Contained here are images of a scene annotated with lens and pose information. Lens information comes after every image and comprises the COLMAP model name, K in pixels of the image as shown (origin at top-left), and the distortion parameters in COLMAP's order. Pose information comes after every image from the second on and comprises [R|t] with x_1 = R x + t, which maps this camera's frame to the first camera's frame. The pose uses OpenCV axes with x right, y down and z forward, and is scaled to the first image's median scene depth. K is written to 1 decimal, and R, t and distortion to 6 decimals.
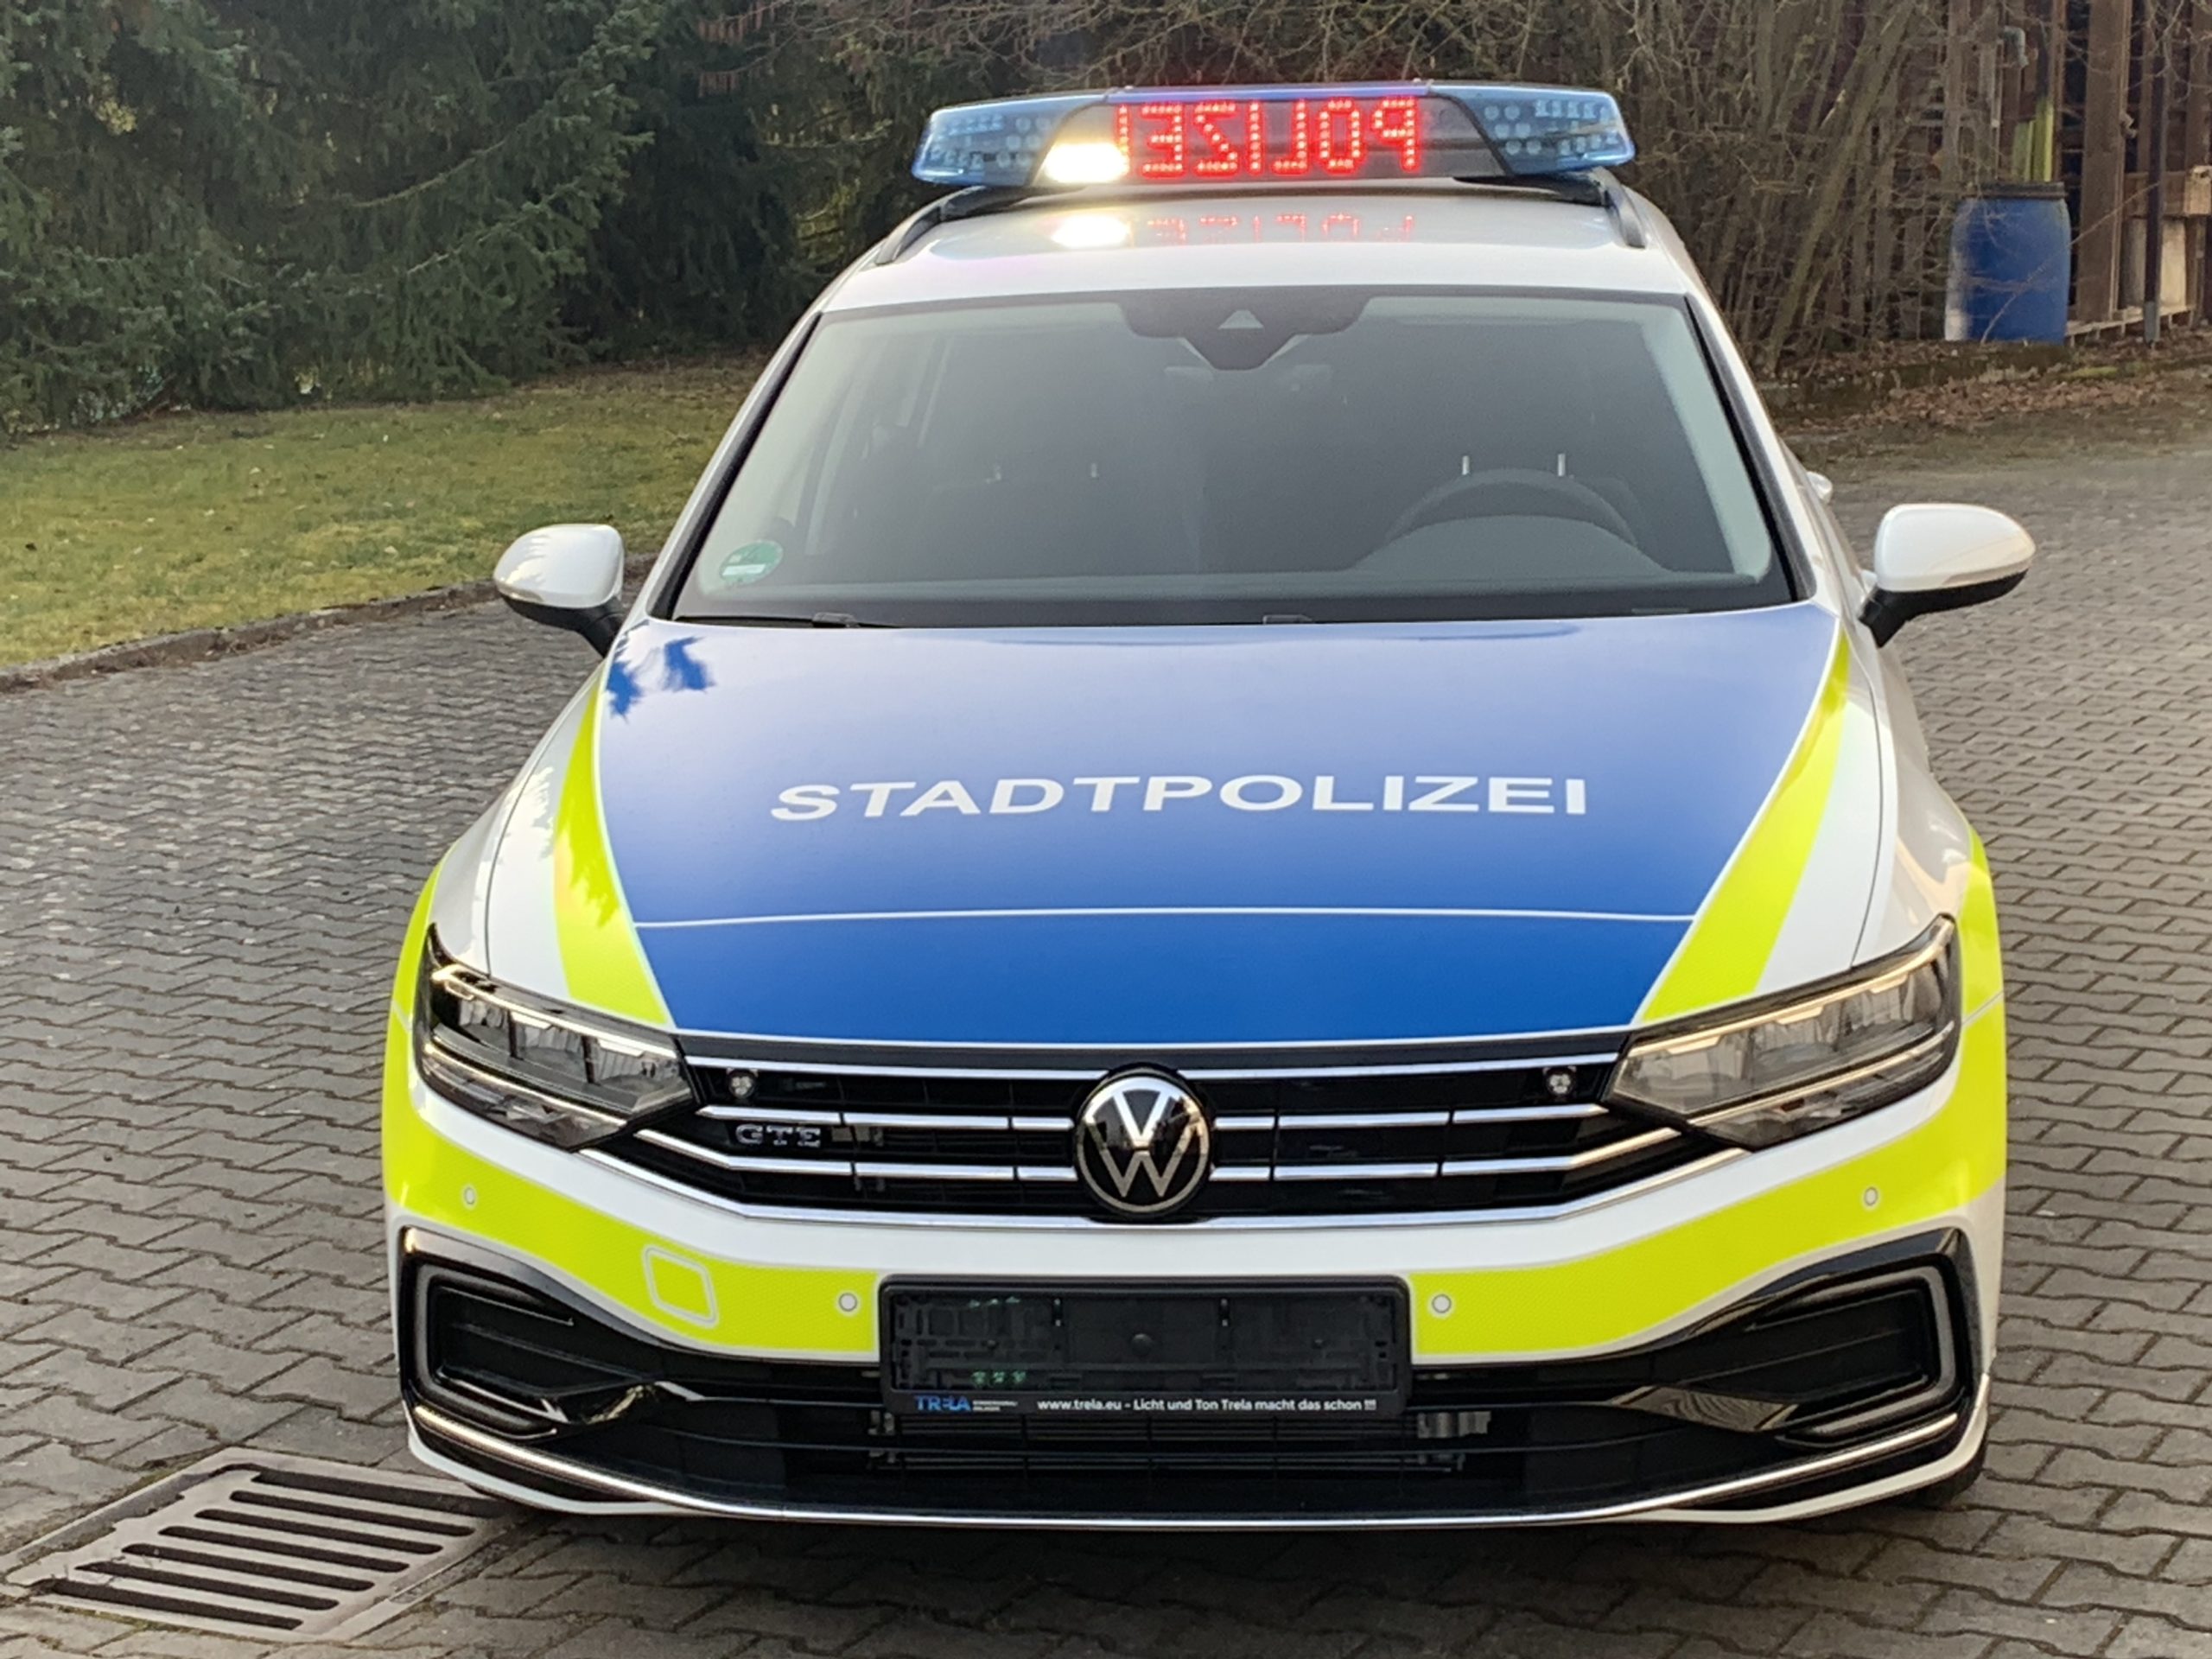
lens RADIAL K [[4561.1, 0, 1106.0], [0, 4561.1, 829.5], [0, 0, 1]] dist [0.193786, -0.420714]
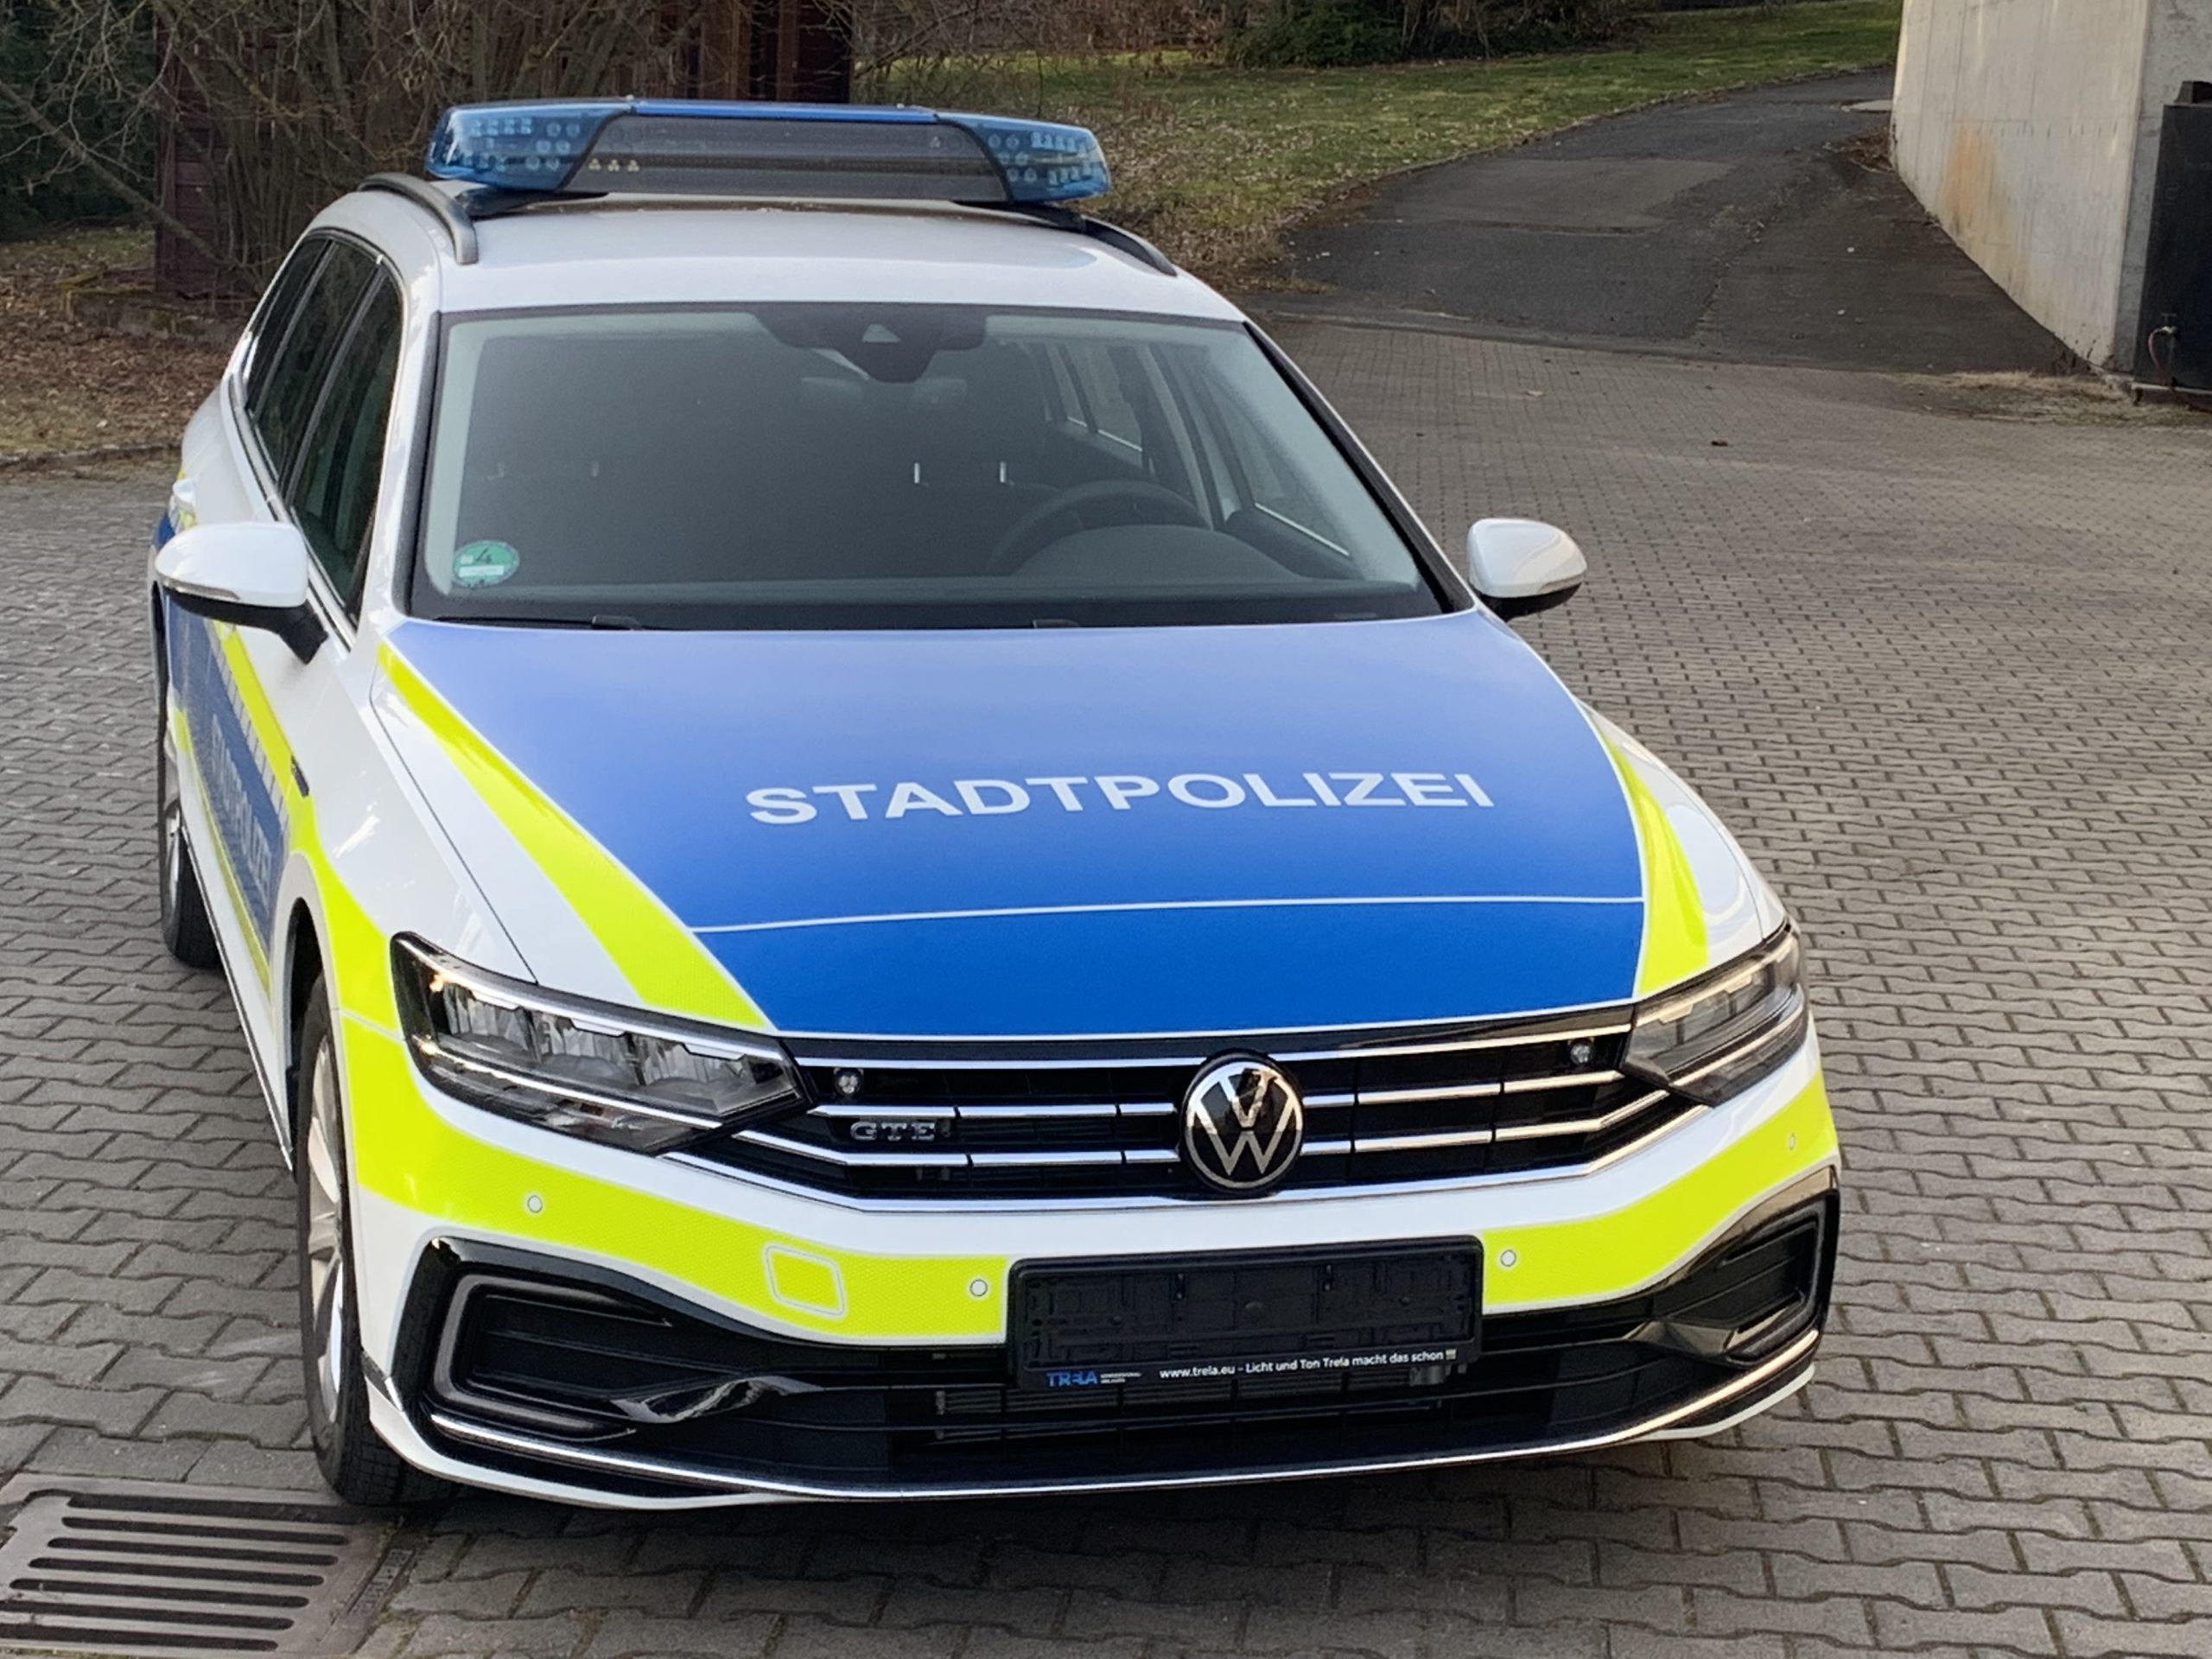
lens RADIAL K [[4315.7, 0, 1106.0], [0, 4315.7, 829.5], [0, 0, 1]] dist [0.147893, -0.229087]
pose [[0.922515, -0.017369, 0.385571, -0.384137], [0.012127, 0.999798, 0.016021, -0.015642], [-0.385771, -0.010104, 0.922539, 0.075030]]
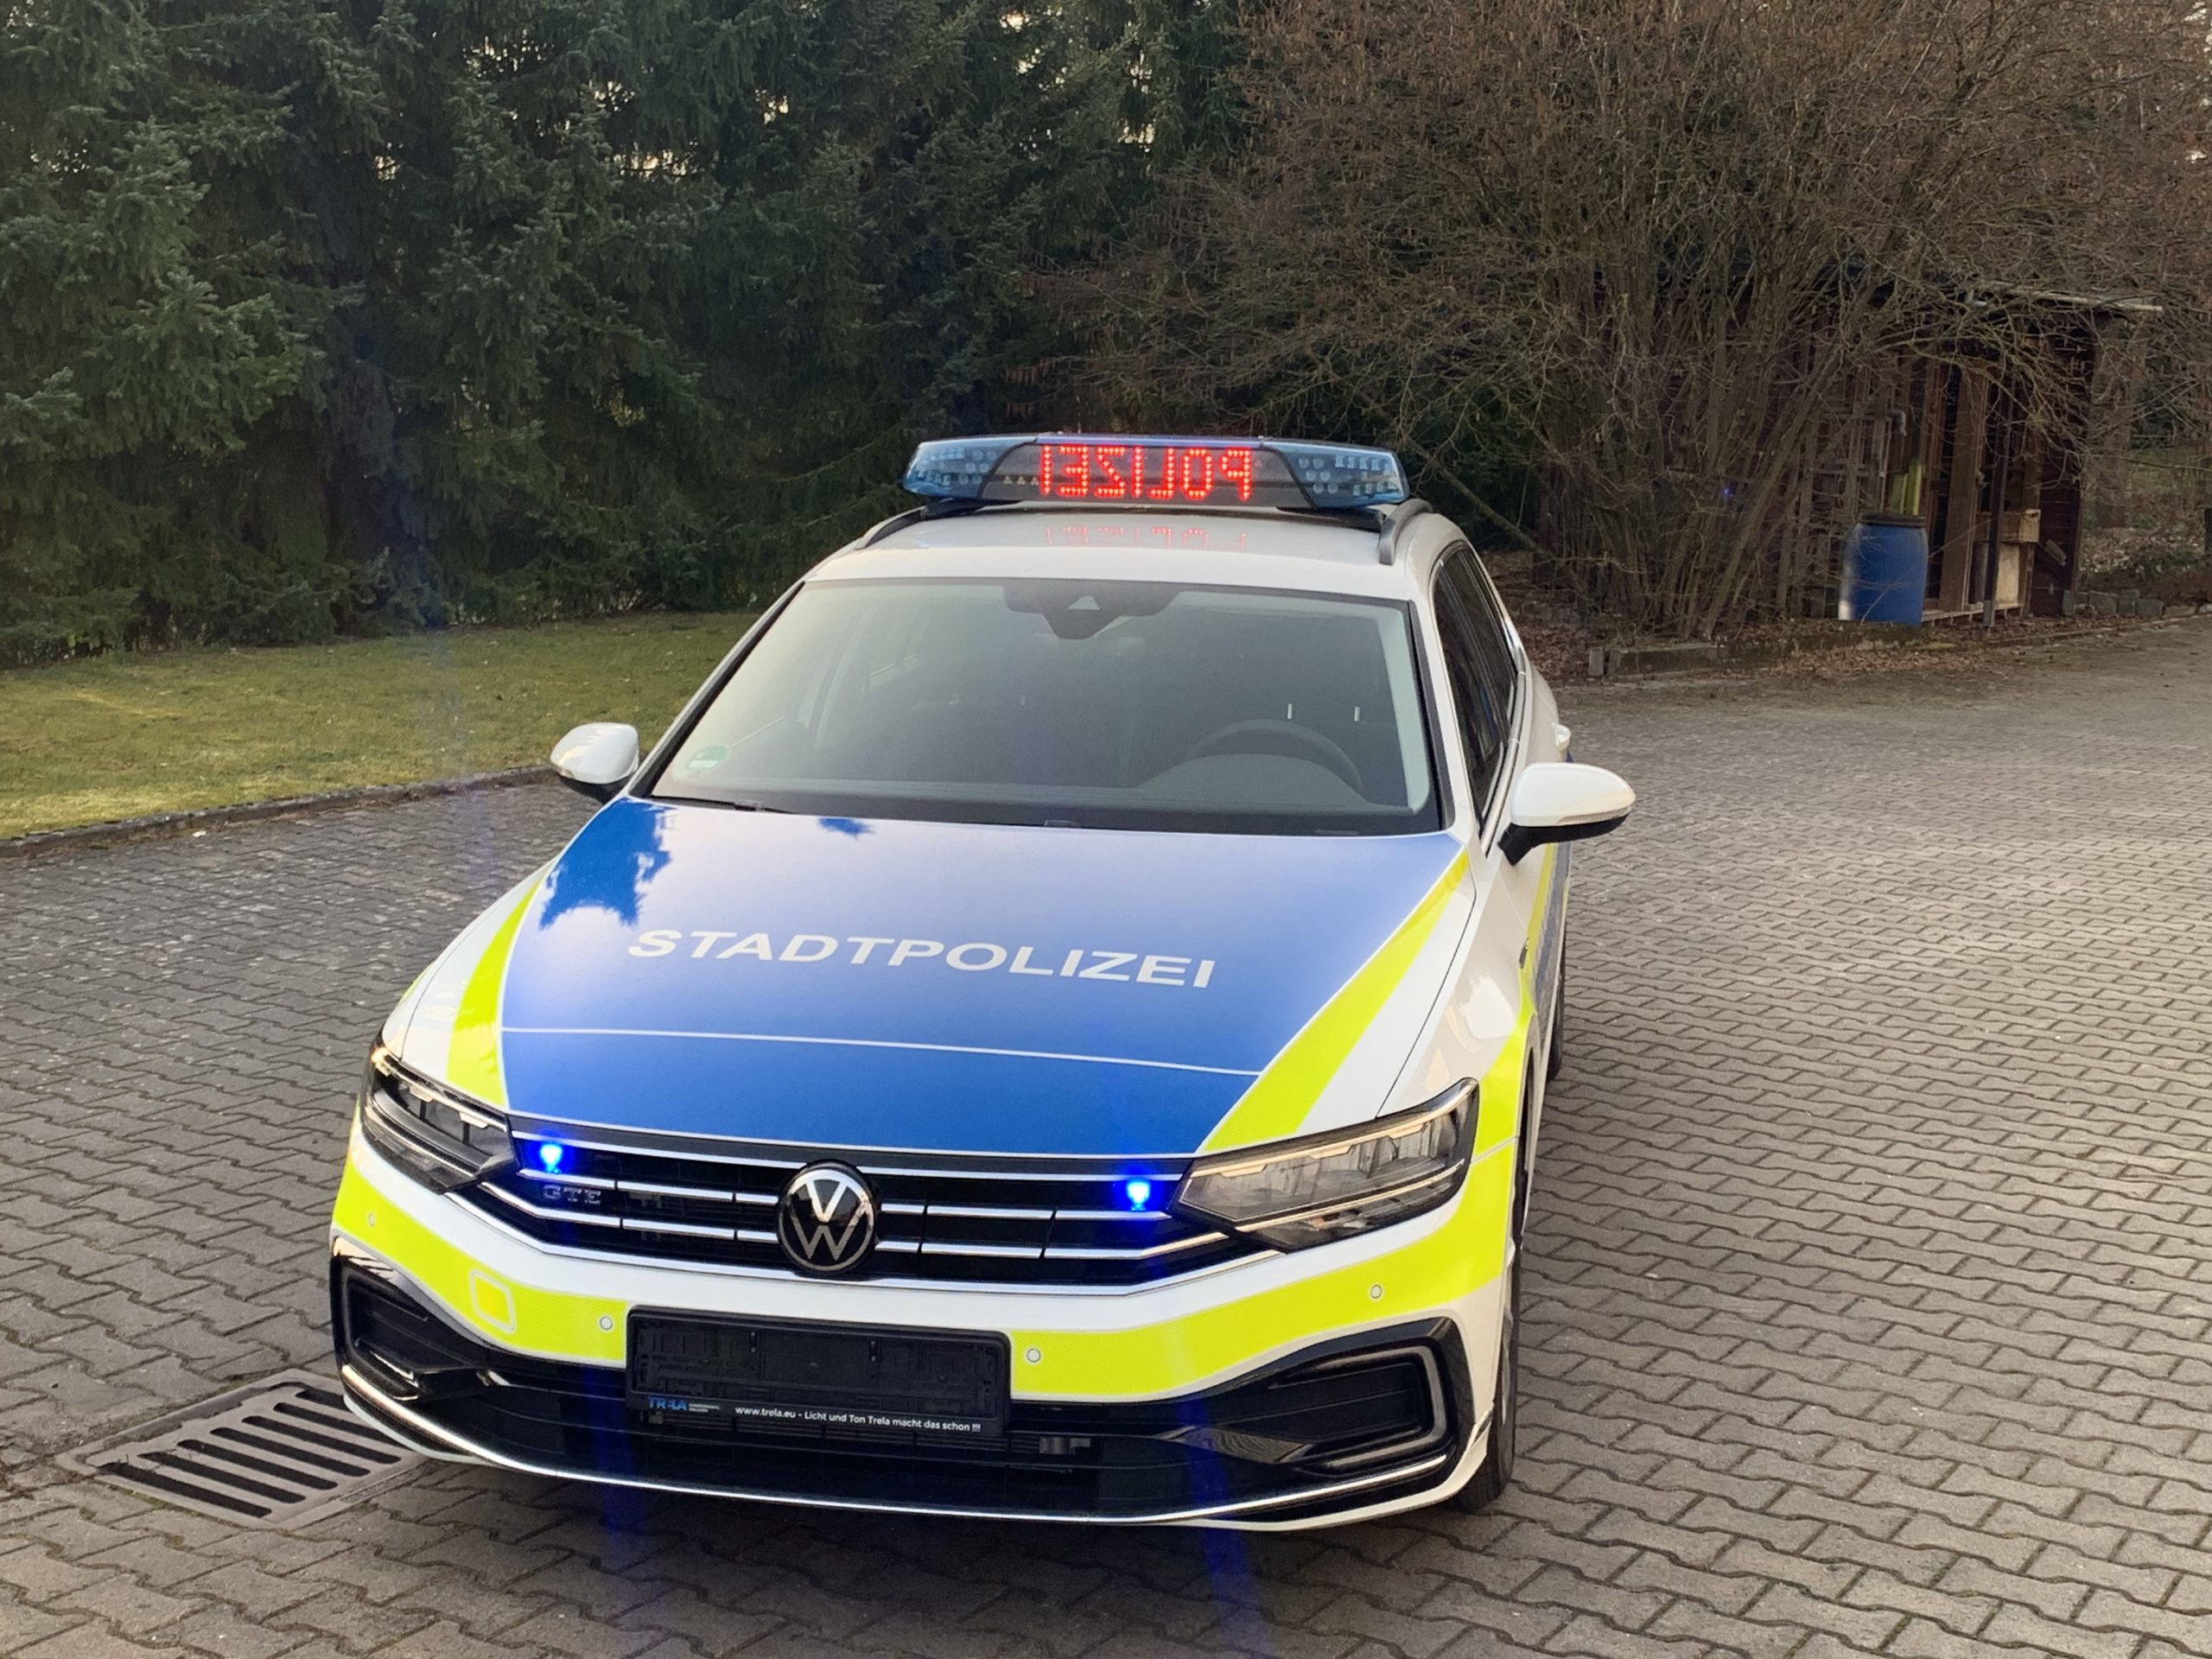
lens RADIAL K [[2946.9, 0, 1128.0], [0, 2946.9, 841.3], [0, 0, 1]] dist [0.187767, -0.604130]
pose [[0.994797, 0.056206, -0.084965, 0.153875], [-0.057621, 0.998236, -0.014295, -0.032831], [0.084012, 0.019117, 0.996281, 0.127228]]
